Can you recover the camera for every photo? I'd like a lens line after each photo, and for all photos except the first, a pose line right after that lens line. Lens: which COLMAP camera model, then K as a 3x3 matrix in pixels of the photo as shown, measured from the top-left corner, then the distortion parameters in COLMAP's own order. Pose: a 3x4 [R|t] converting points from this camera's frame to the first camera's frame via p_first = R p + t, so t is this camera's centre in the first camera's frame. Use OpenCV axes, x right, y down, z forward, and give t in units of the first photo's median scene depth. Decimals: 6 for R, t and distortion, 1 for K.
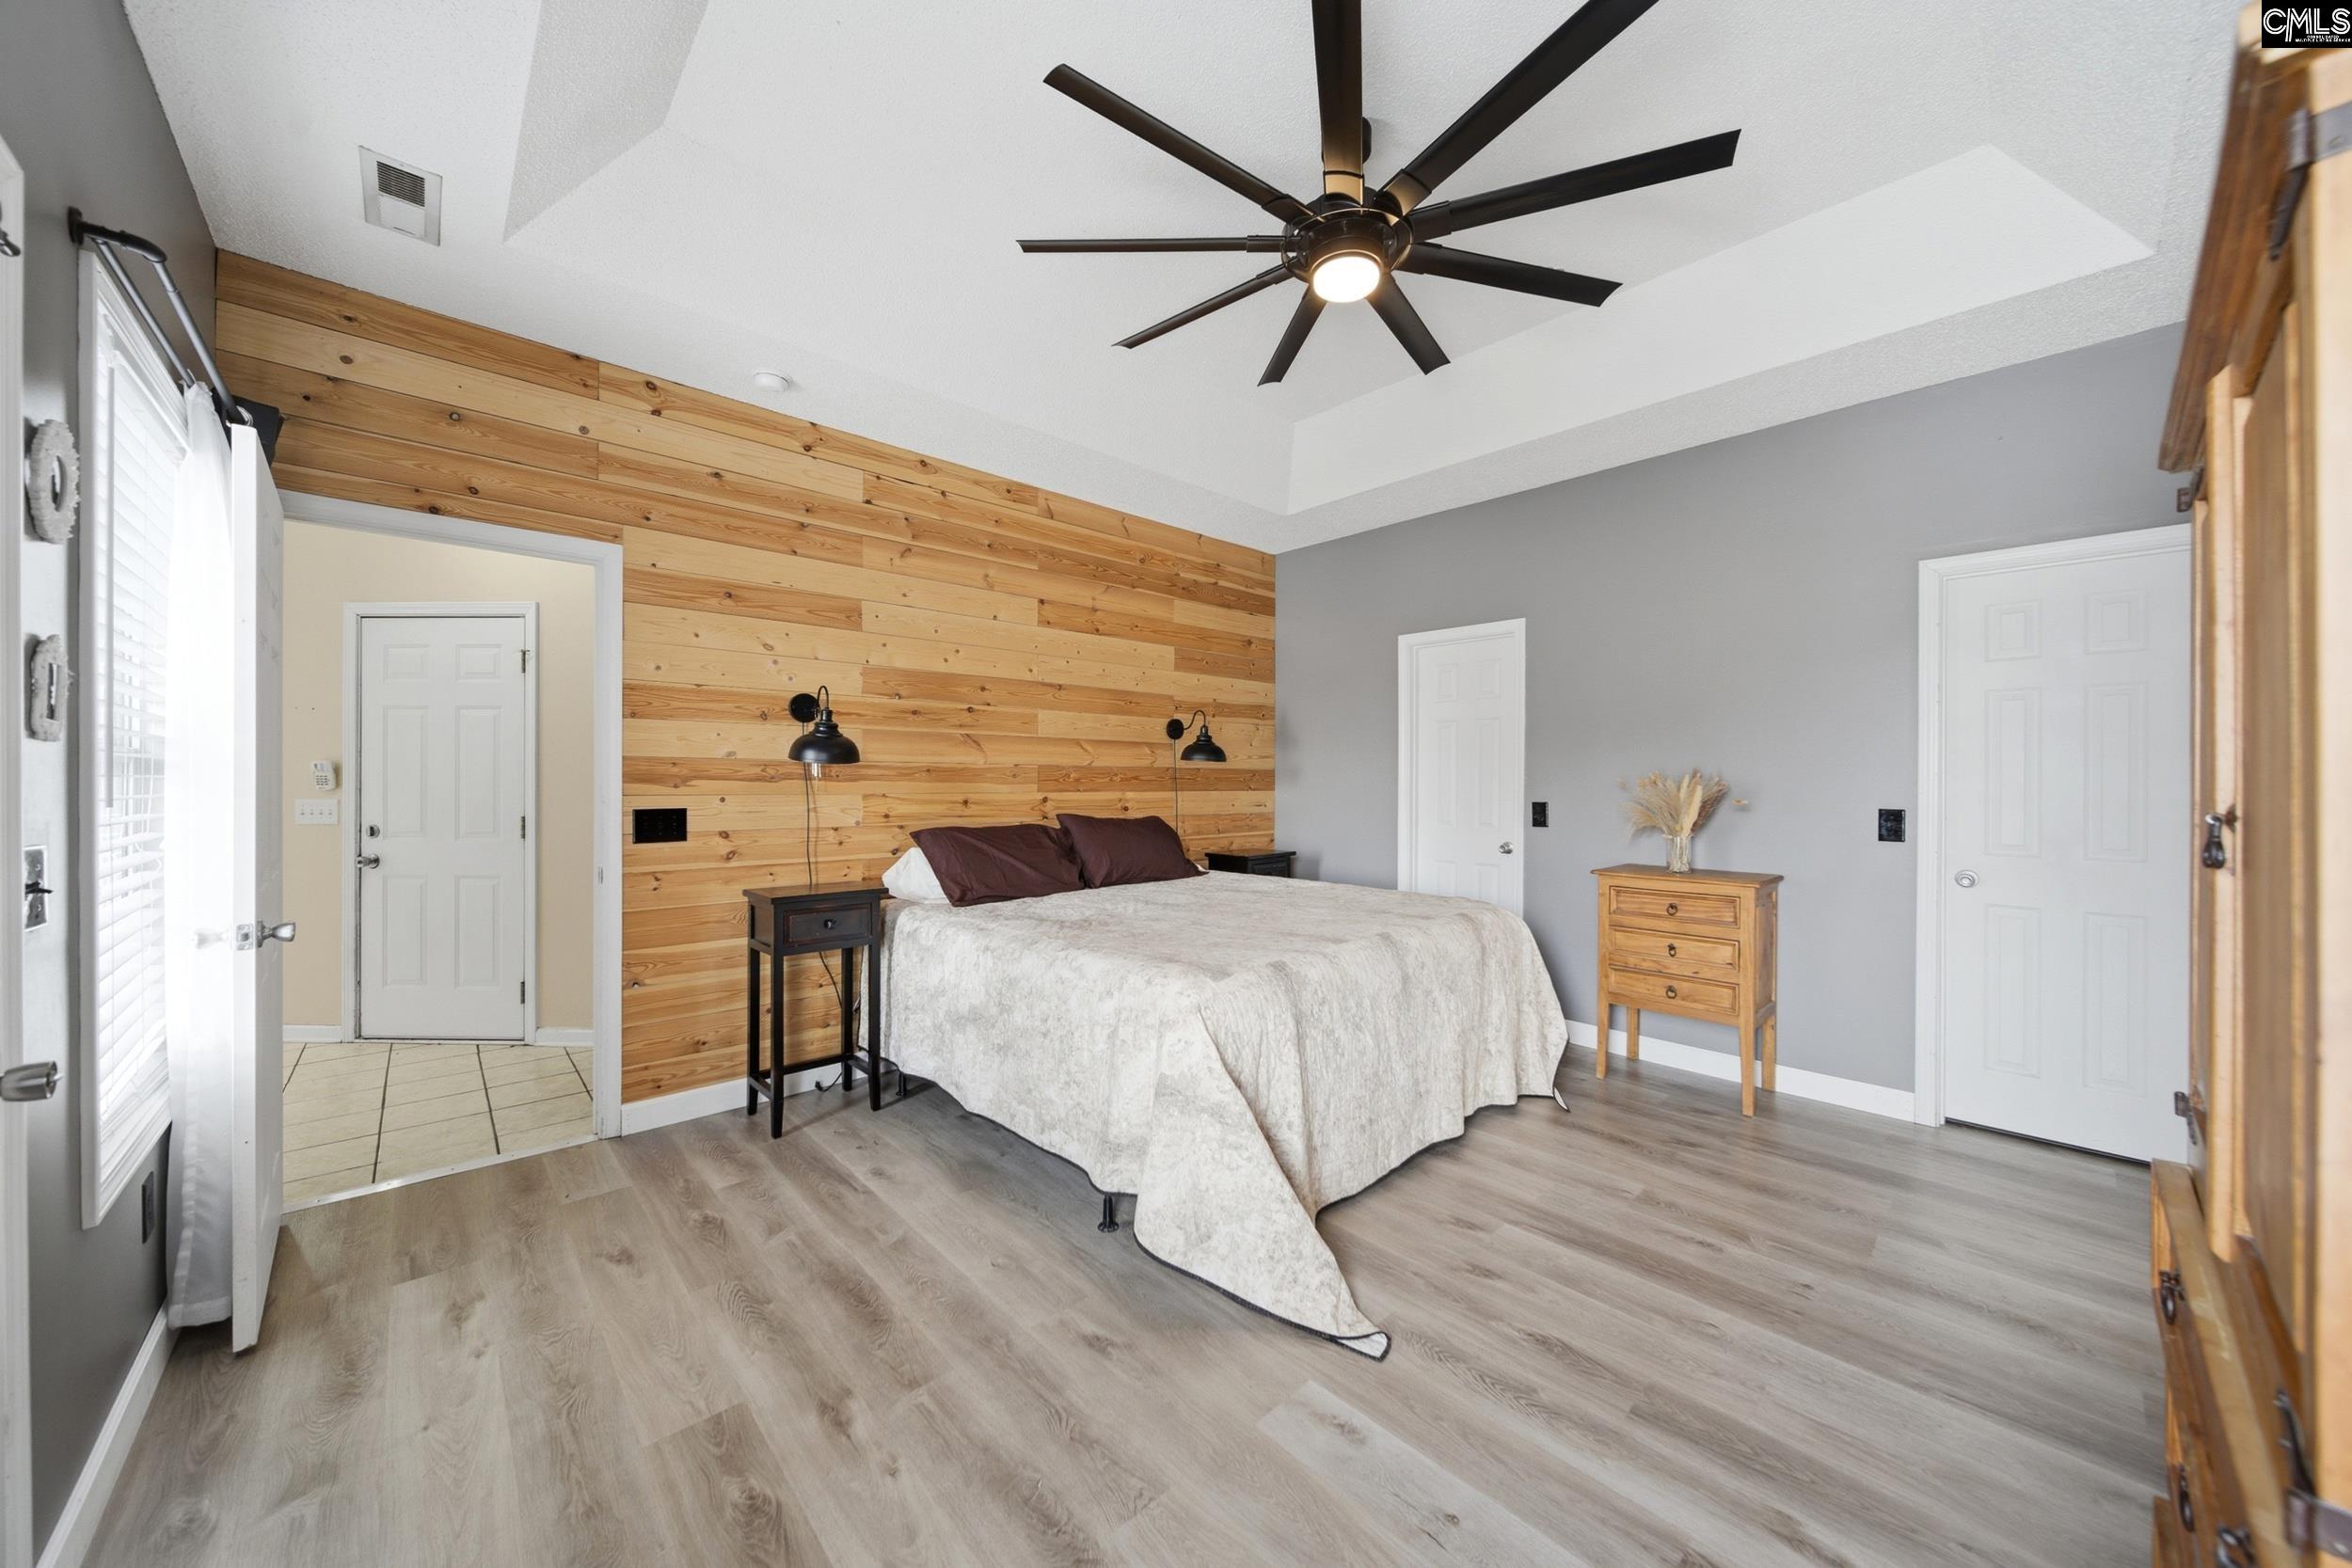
lens RADIAL K [[822.5, 0, 1171.8], [0, 822.5, 783.5], [0, 0, 1]] dist [0.000393, -0.000036]
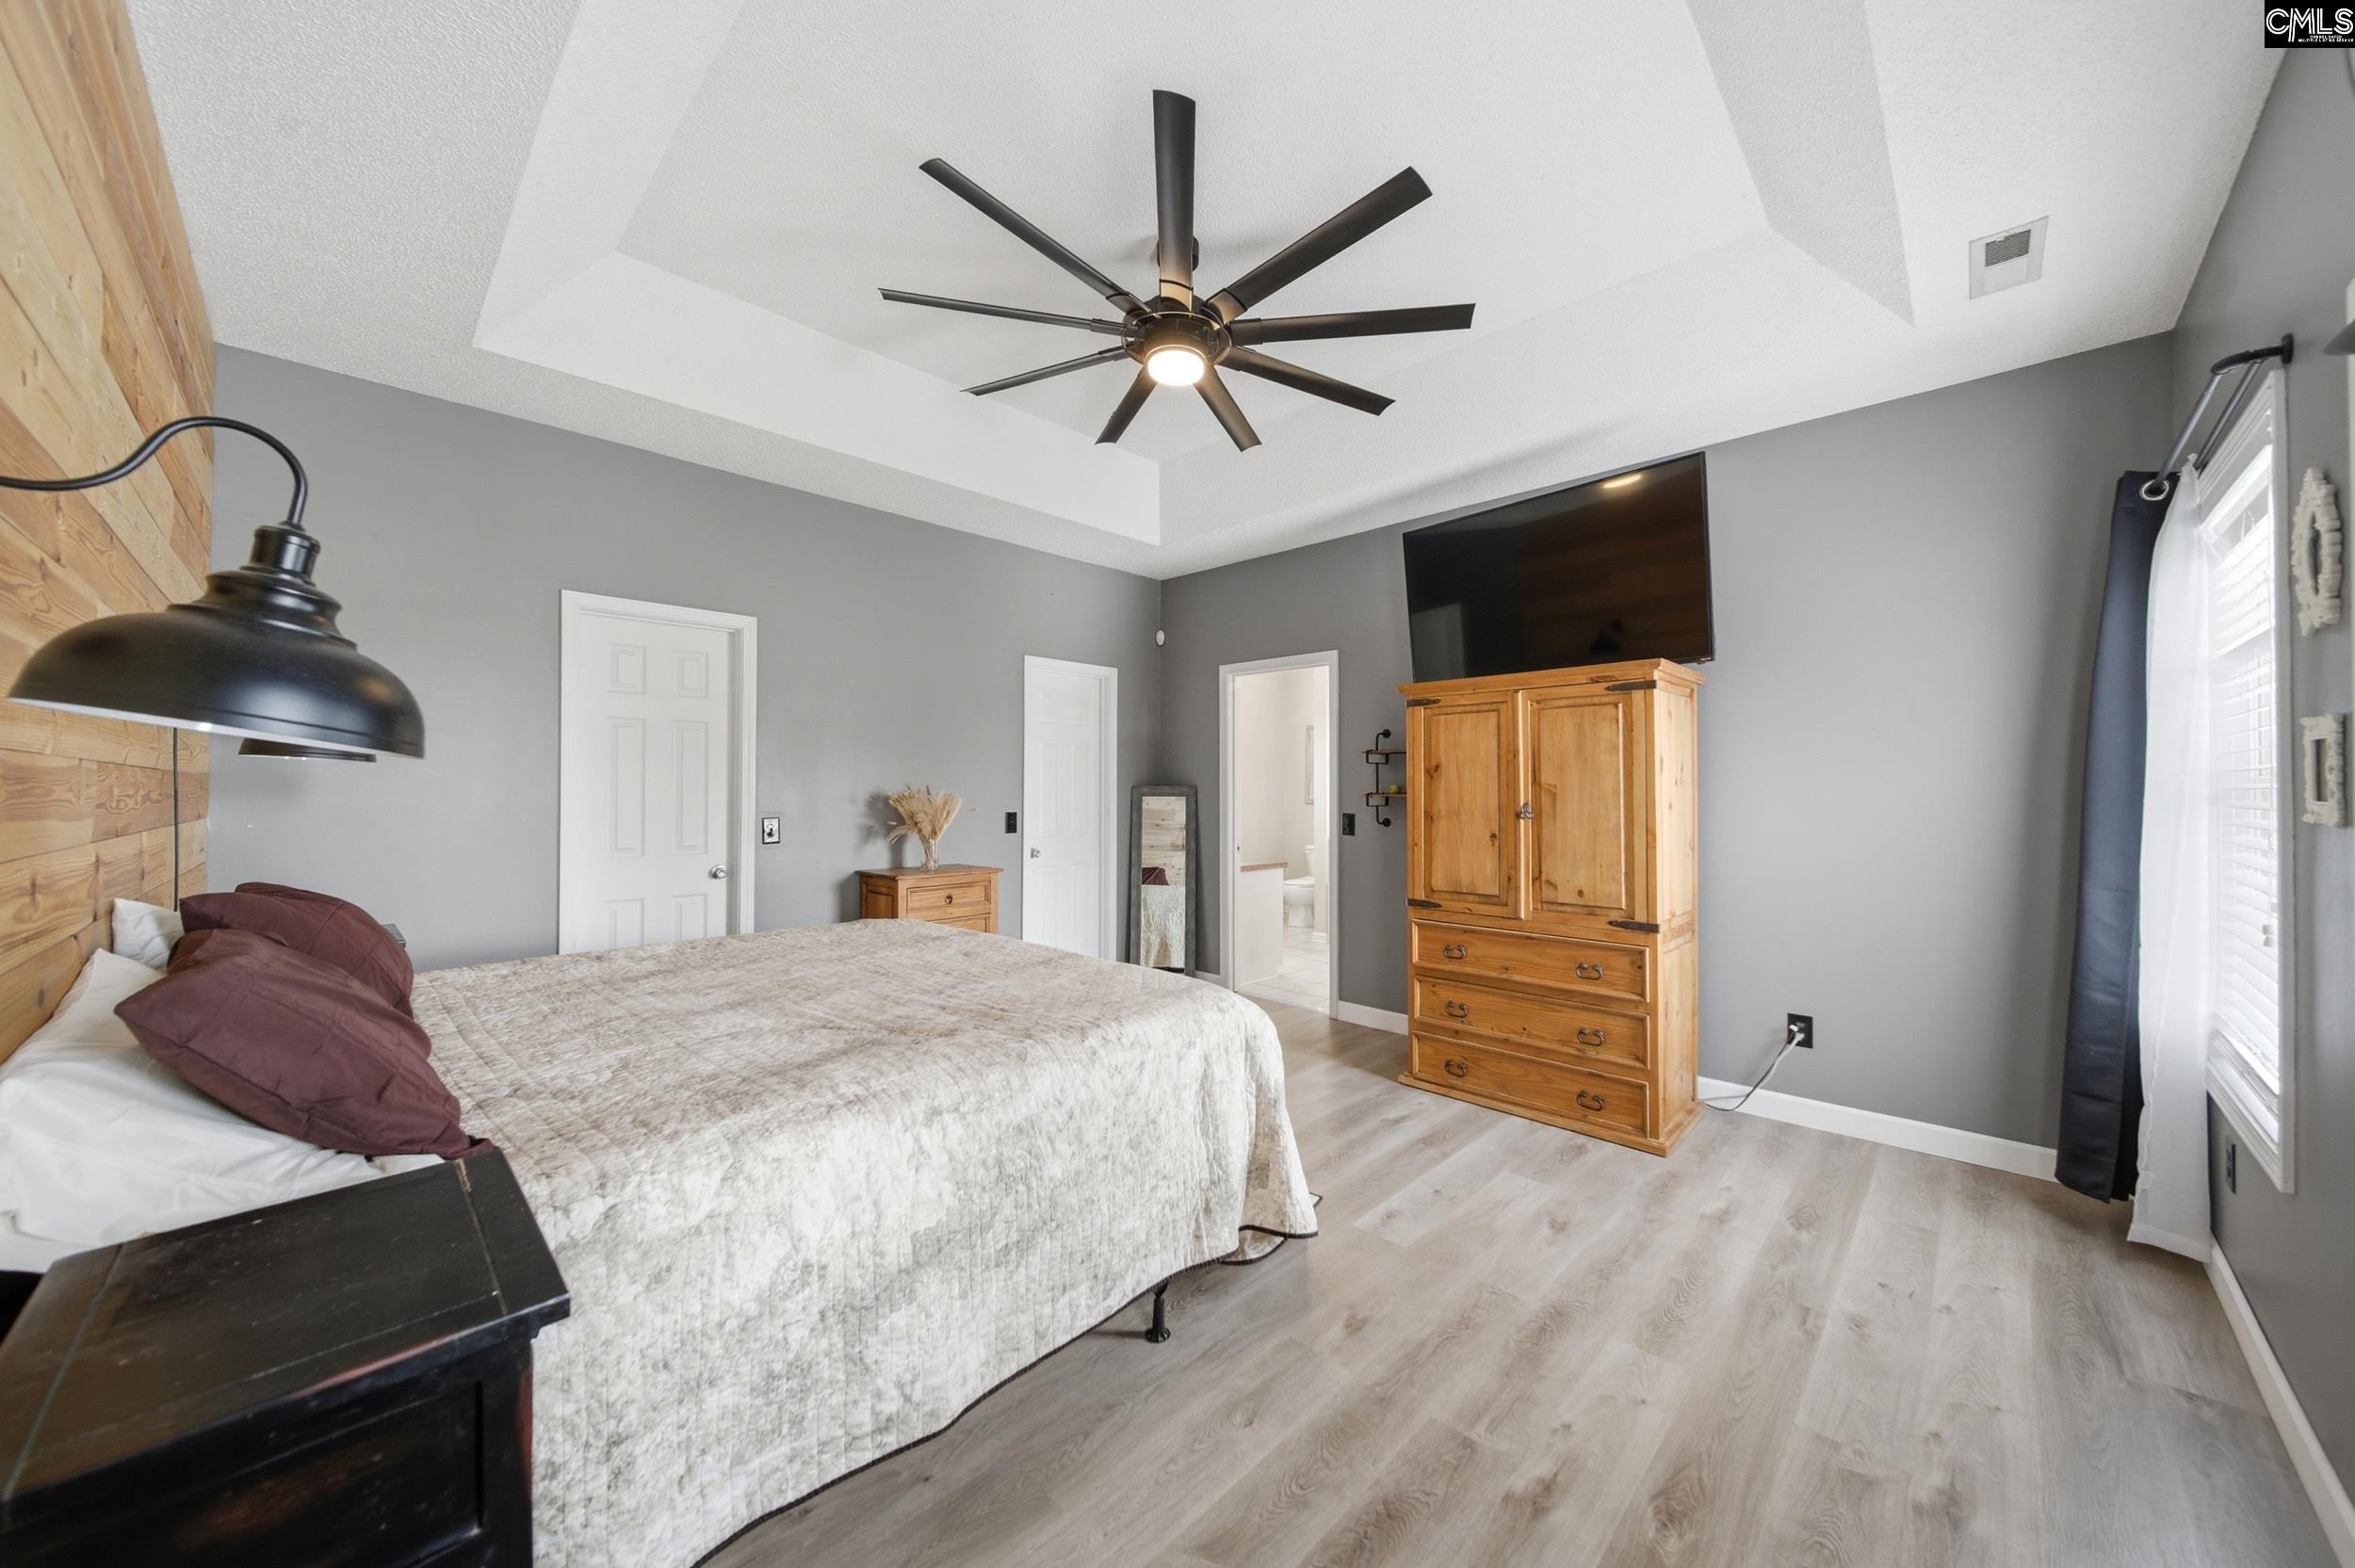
lens RADIAL K [[834.0, 0, 1183.6], [0, 834.0, 781.3], [0, 0, 1]] dist [-0.001489, -0.000157]
pose [[-0.056530, 0.007958, 0.998369, -0.698737], [0.003122, 0.999965, -0.007794, -0.013182], [-0.998396, 0.002676, -0.056553, 0.766254]]
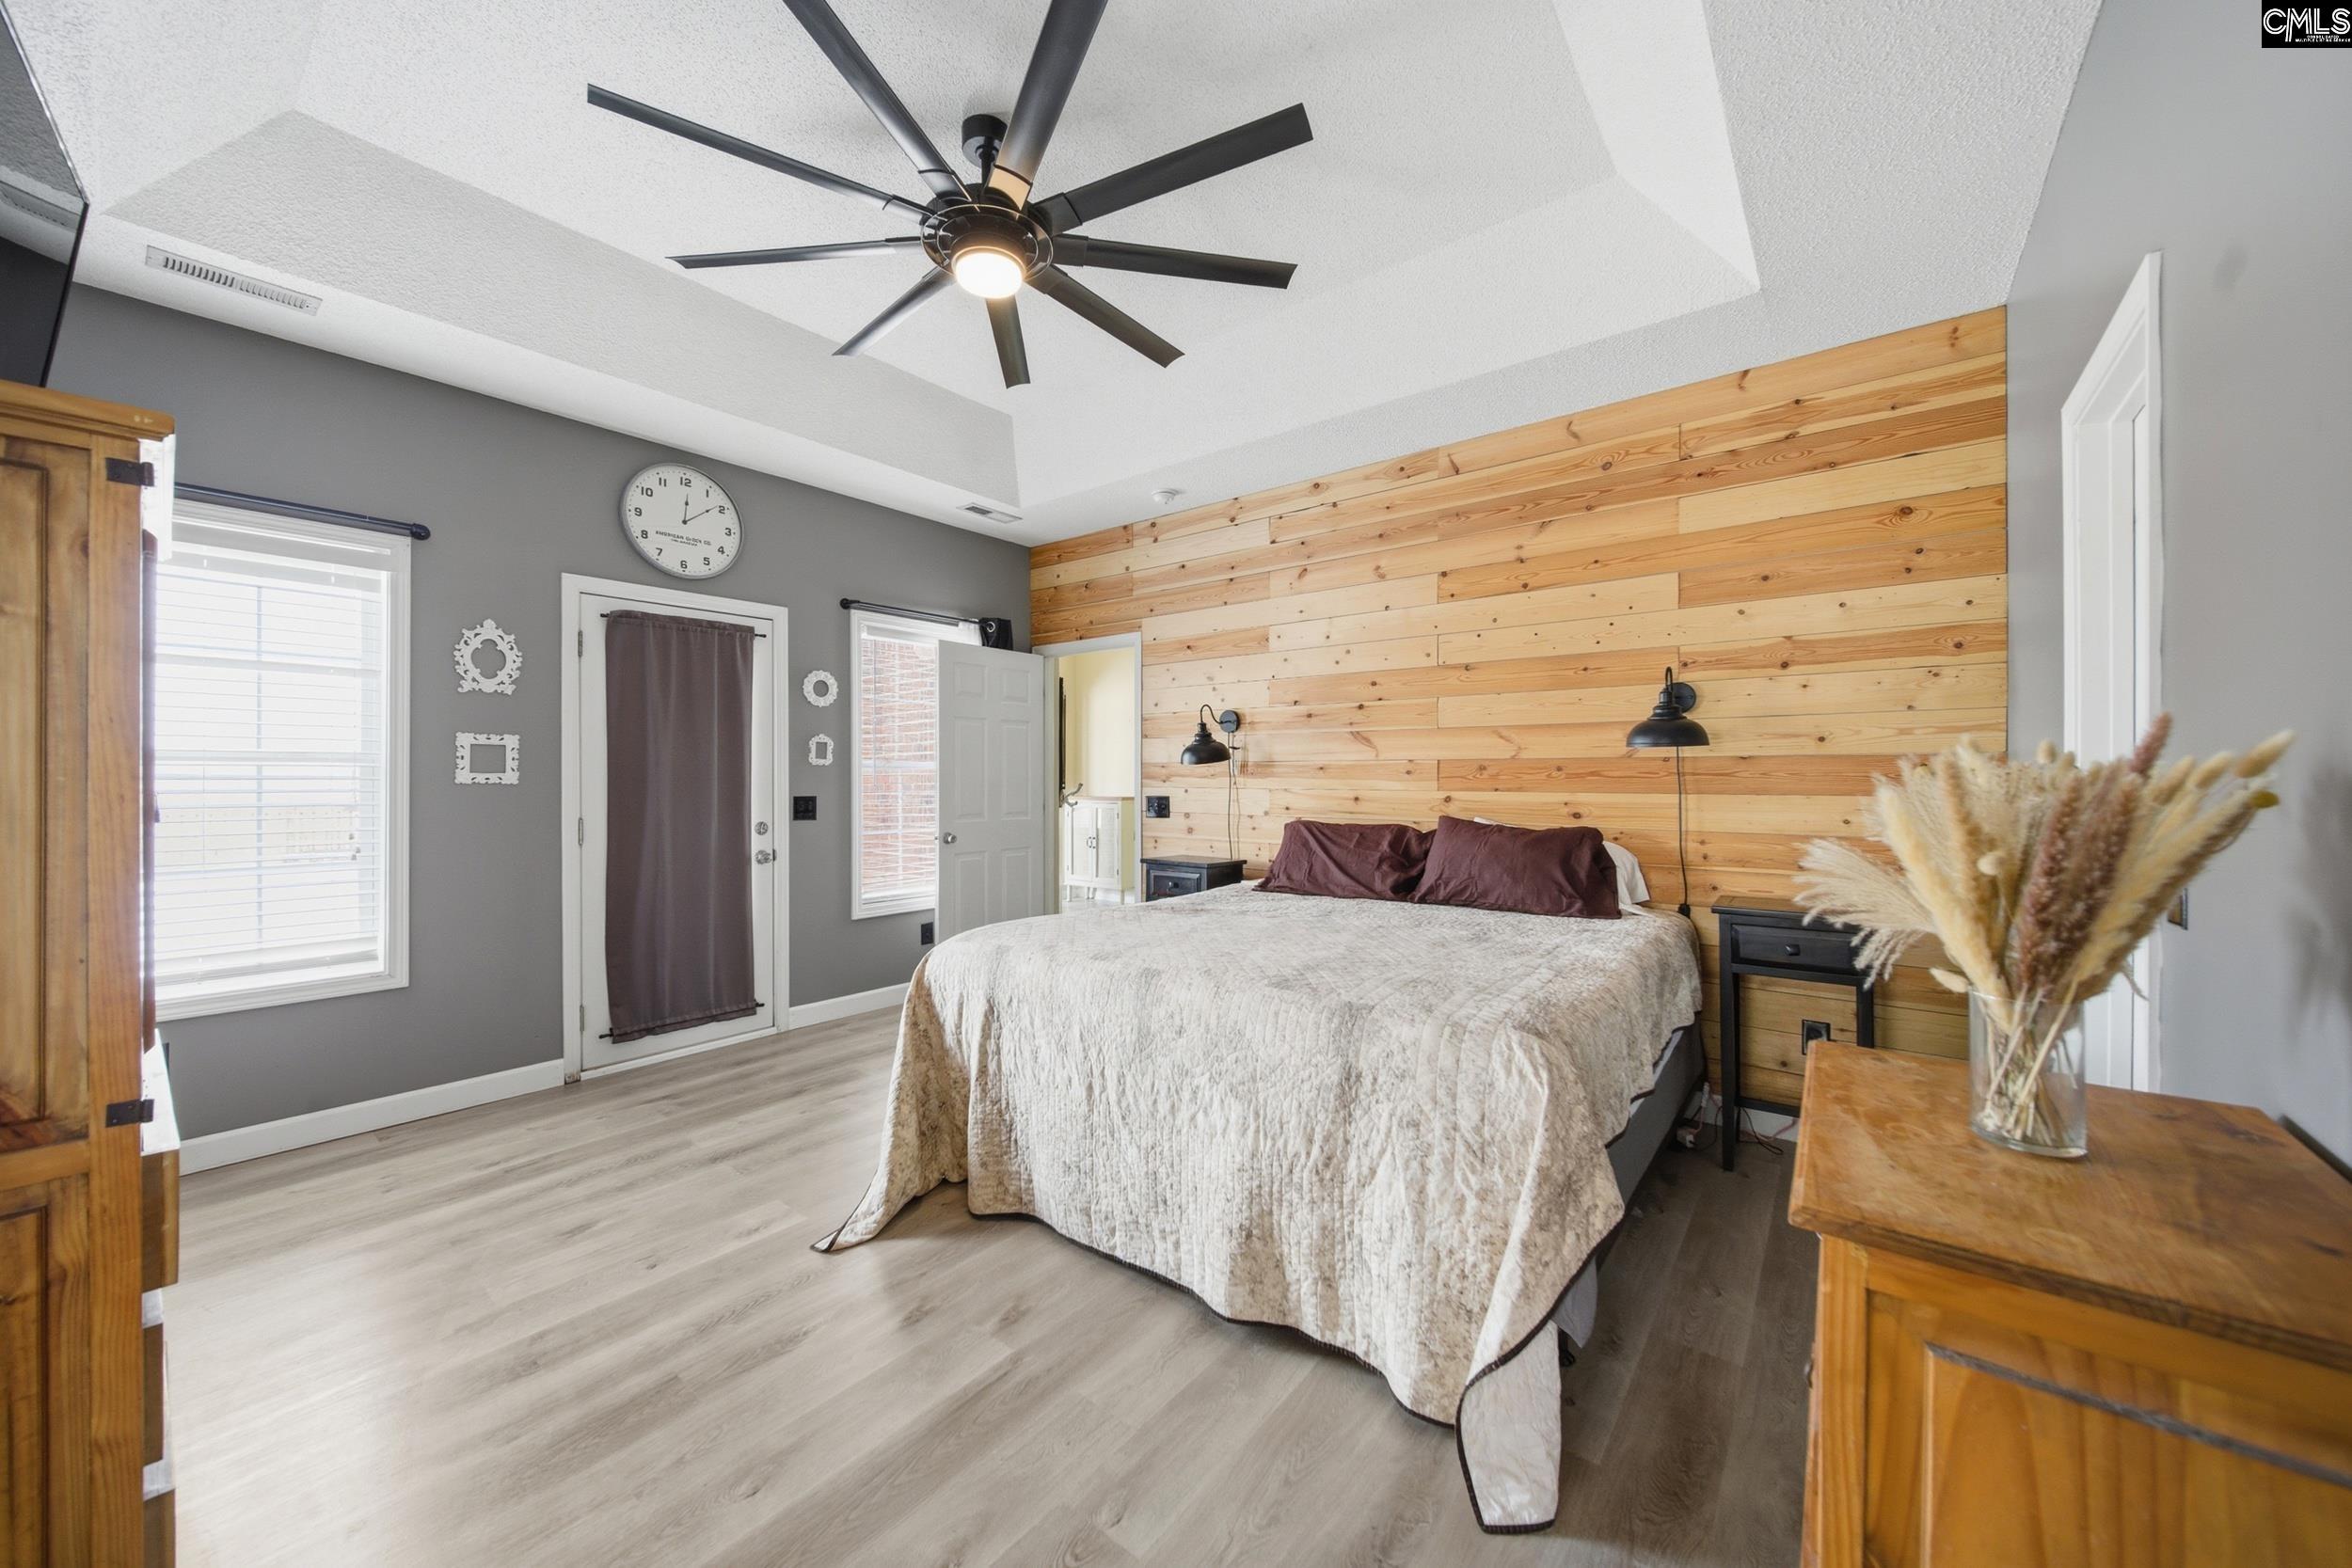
lens RADIAL K [[833.0, 0, 1182.0], [0, 833.0, 781.3], [0, 0, 1]] dist [-0.001489, -0.000157]
pose [[0.157868, 0.001458, -0.987459, 0.903933], [-0.004791, 0.999988, 0.000711, 0.001895], [0.987449, 0.004618, 0.157874, 0.778253]]
